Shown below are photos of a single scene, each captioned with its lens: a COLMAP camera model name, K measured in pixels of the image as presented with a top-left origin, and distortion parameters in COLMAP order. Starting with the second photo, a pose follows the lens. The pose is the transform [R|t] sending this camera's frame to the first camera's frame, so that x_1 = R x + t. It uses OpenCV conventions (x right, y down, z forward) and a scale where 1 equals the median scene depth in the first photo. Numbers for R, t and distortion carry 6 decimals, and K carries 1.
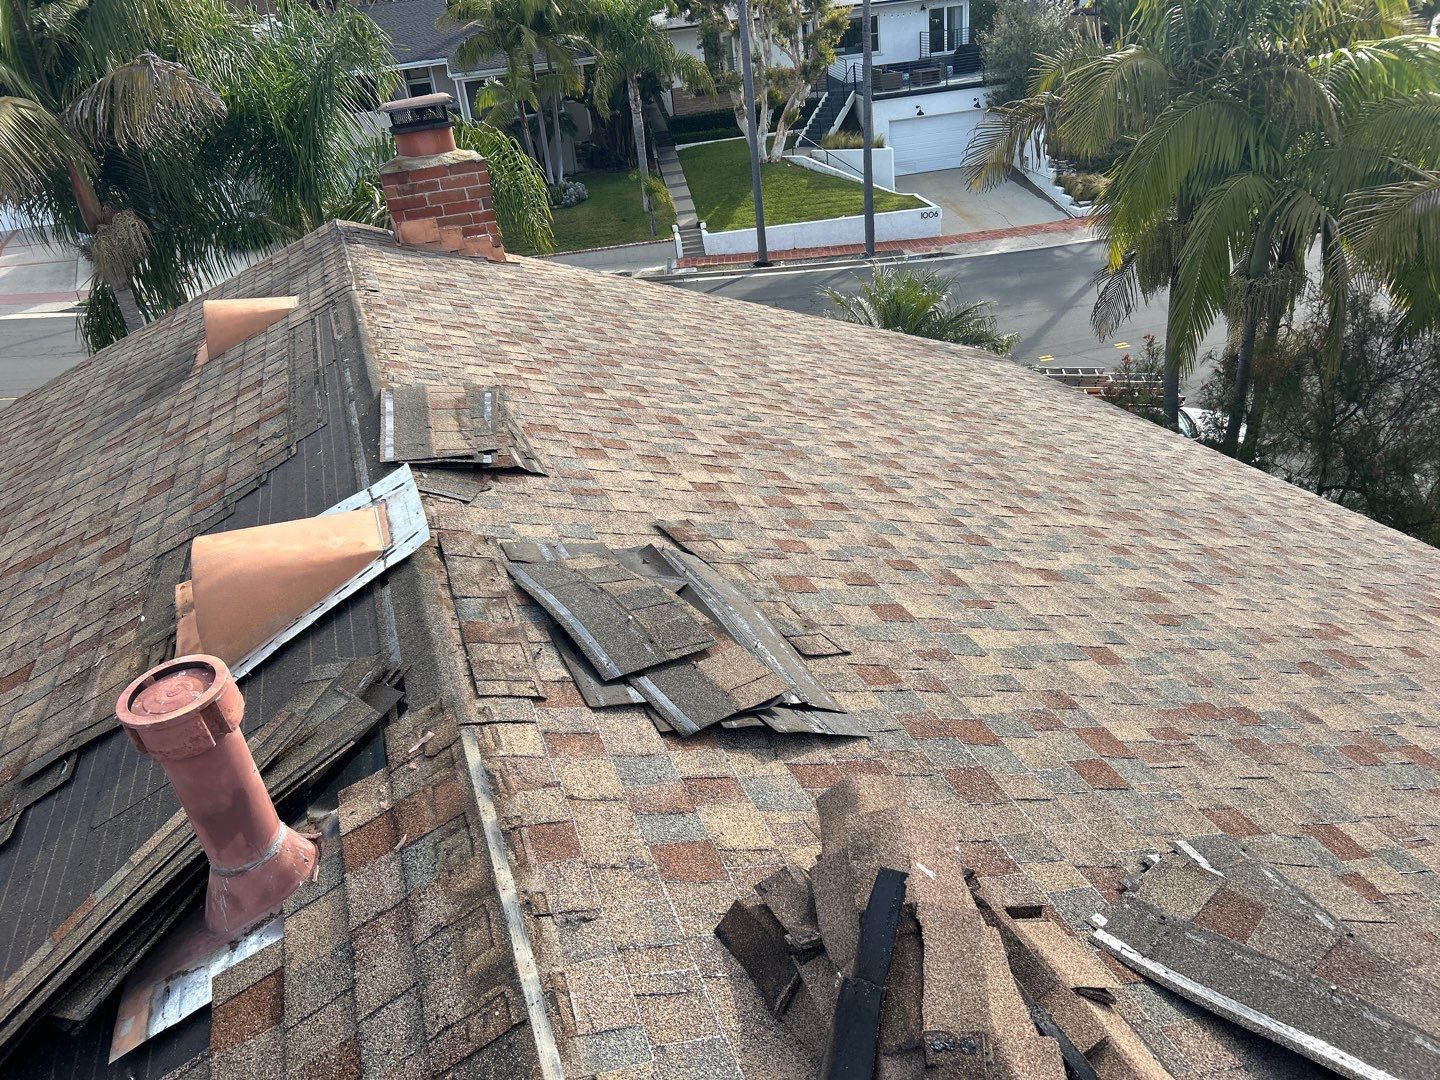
lens RADIAL K [[1099.4, 0, 723.1], [0, 1099.4, 540.2], [0, 0, 1]] dist [0.006536, 0.003153]
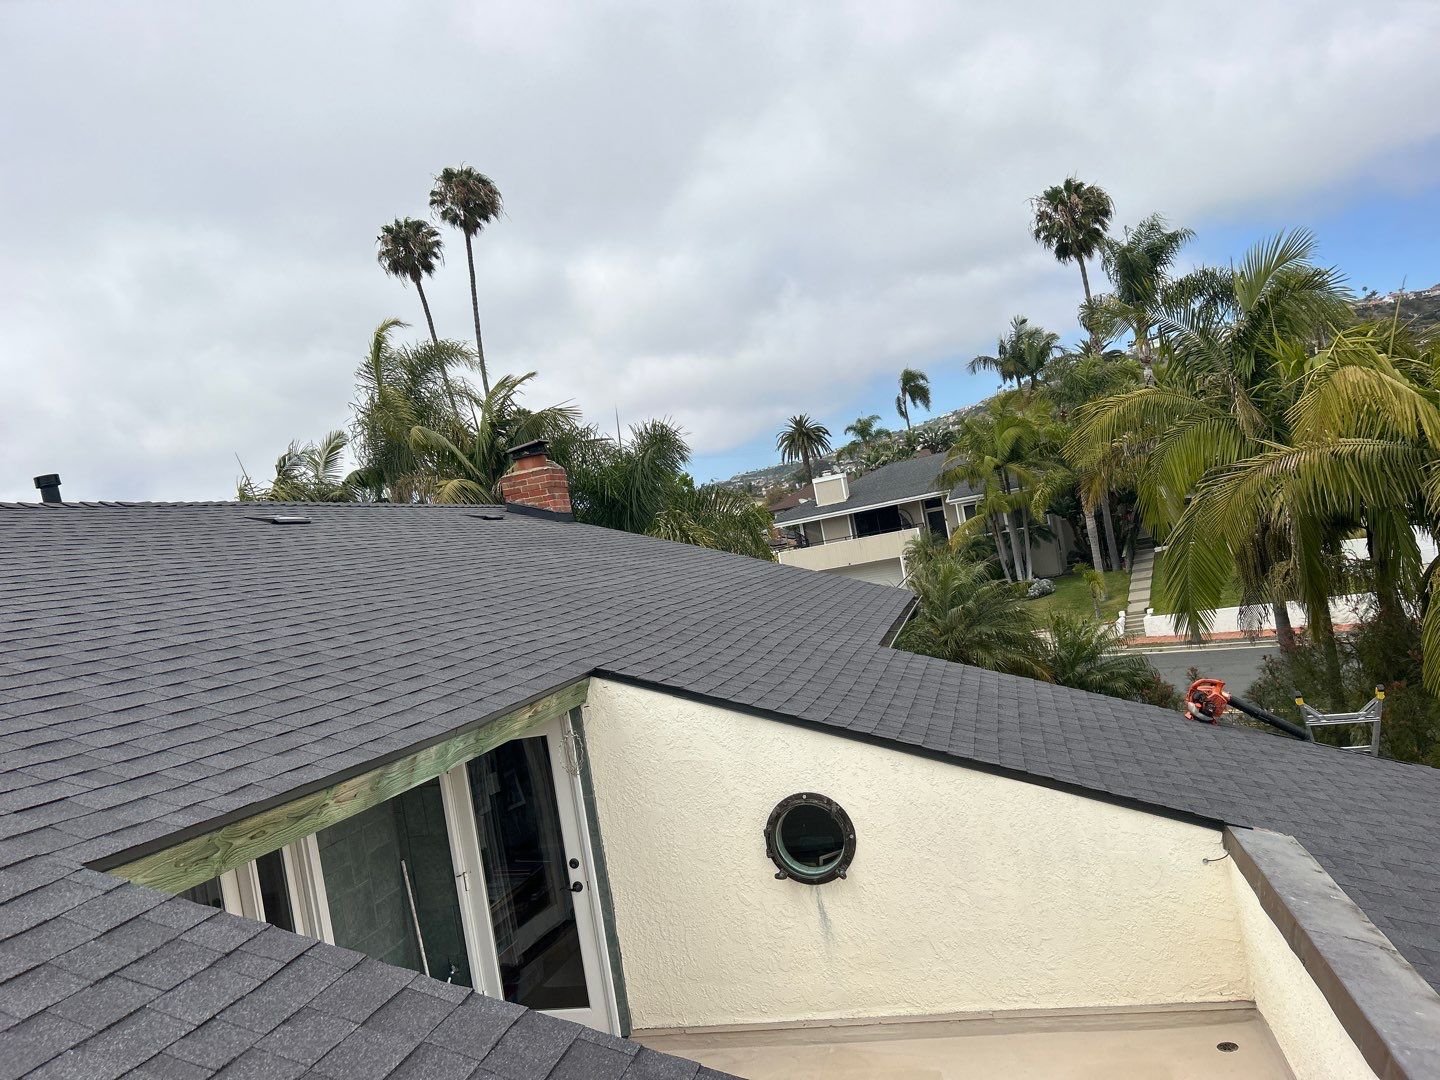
lens RADIAL K [[1071.4, 0, 702.0], [0, 1071.4, 559.6], [0, 0, 1]] dist [0.049744, -0.052295]
pose [[0.820796, -0.038284, -0.569937, 0.208904], [-0.175333, 0.932703, -0.315157, 0.068246], [0.543647, 0.358609, 0.758846, -0.044788]]
